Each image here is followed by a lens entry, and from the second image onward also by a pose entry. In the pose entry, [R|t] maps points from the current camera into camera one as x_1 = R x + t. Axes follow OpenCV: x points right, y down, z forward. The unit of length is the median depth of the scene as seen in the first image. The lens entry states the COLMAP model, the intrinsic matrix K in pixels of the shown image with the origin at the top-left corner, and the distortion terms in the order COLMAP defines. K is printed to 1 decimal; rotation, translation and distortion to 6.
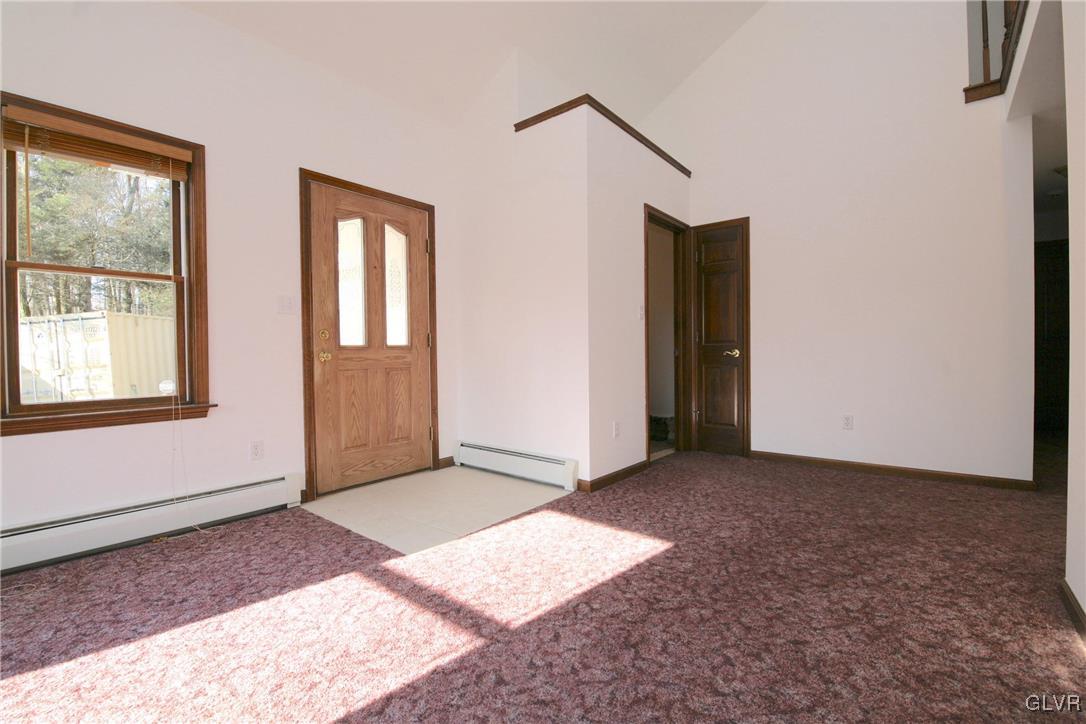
lens RADIAL K [[471.7, 0, 540.9], [0, 471.7, 359.3], [0, 0, 1]] dist [-0.000647, -0.011305]
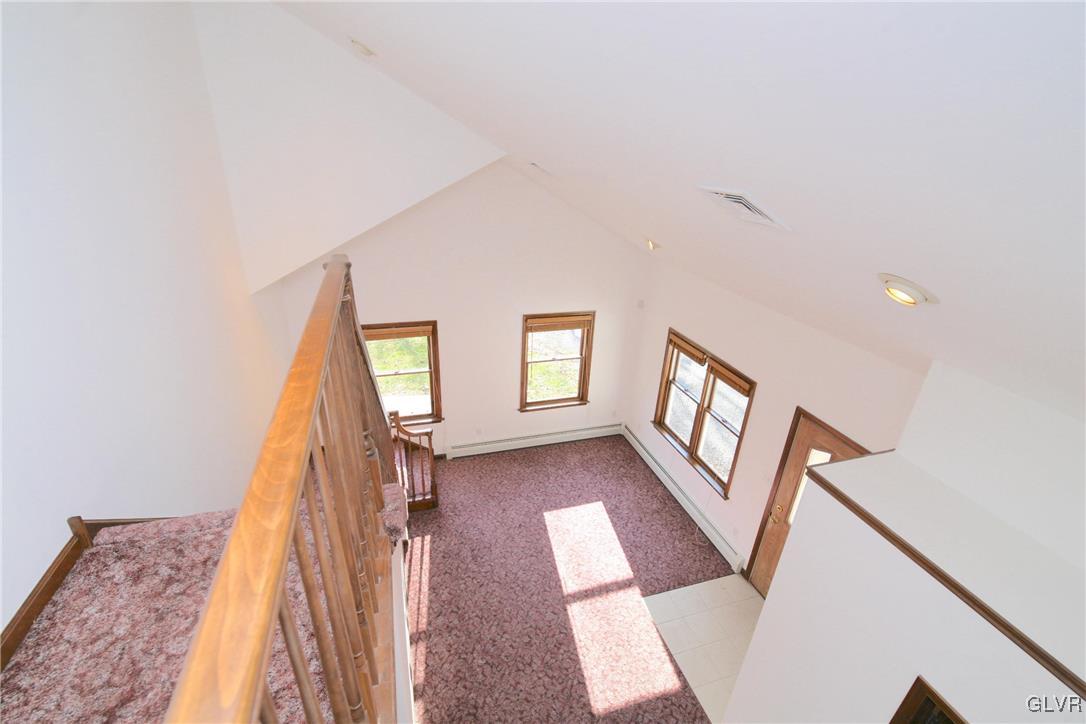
lens RADIAL K [[471.7, 0, 540.9], [0, 471.7, 359.3], [0, 0, 1]] dist [-0.000647, -0.011305]
pose [[-0.541684, 0.339348, -0.769039, 1.289558], [-0.048319, 0.900806, 0.431526, -1.510268], [0.839192, 0.270910, -0.471555, 1.342602]]
